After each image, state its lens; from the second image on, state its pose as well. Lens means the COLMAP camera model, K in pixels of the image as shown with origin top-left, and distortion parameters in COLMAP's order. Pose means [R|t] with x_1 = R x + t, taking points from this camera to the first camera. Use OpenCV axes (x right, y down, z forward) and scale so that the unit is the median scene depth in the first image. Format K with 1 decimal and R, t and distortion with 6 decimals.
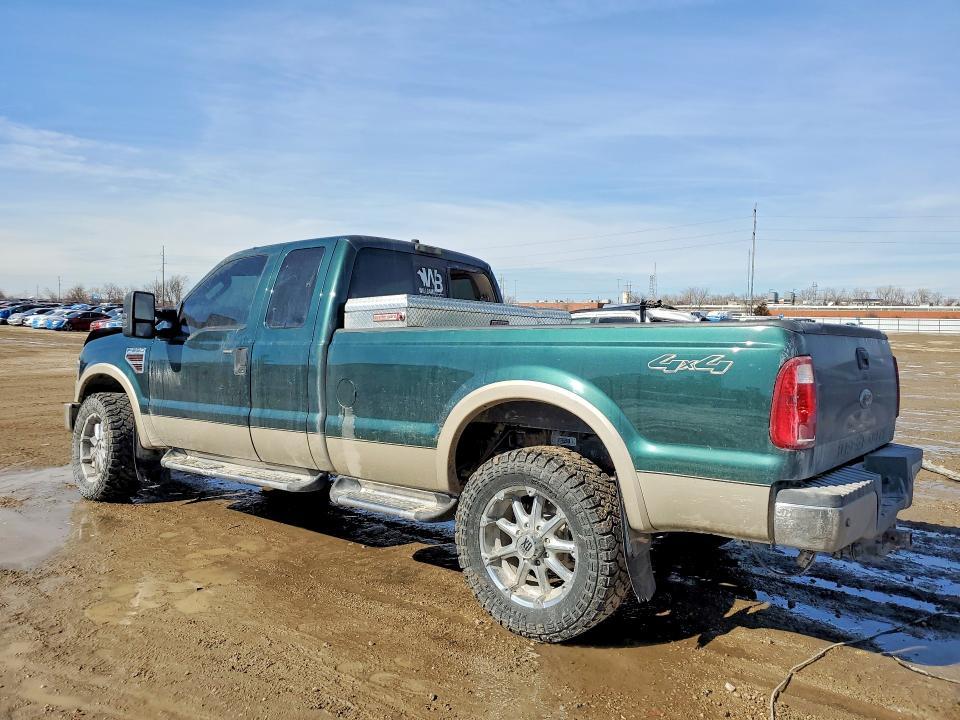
lens RADIAL K [[759.1, 0, 480.5], [0, 759.1, 357.7], [0, 0, 1]] dist [0.012239, 0.010640]
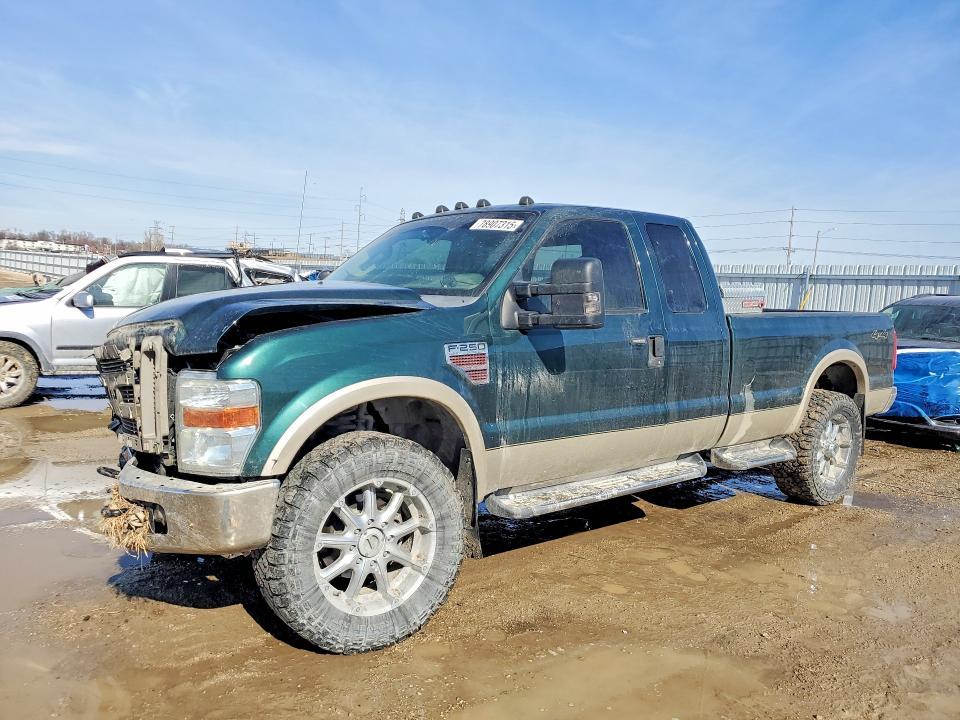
lens RADIAL K [[759.1, 0, 477.3], [0, 759.1, 364.4], [0, 0, 1]] dist [0.012239, 0.010640]
pose [[0.232208, -0.097195, 0.967798, -1.076072], [-0.010378, 0.994691, 0.102386, -0.060422], [-0.972611, -0.033818, 0.229966, 0.895766]]
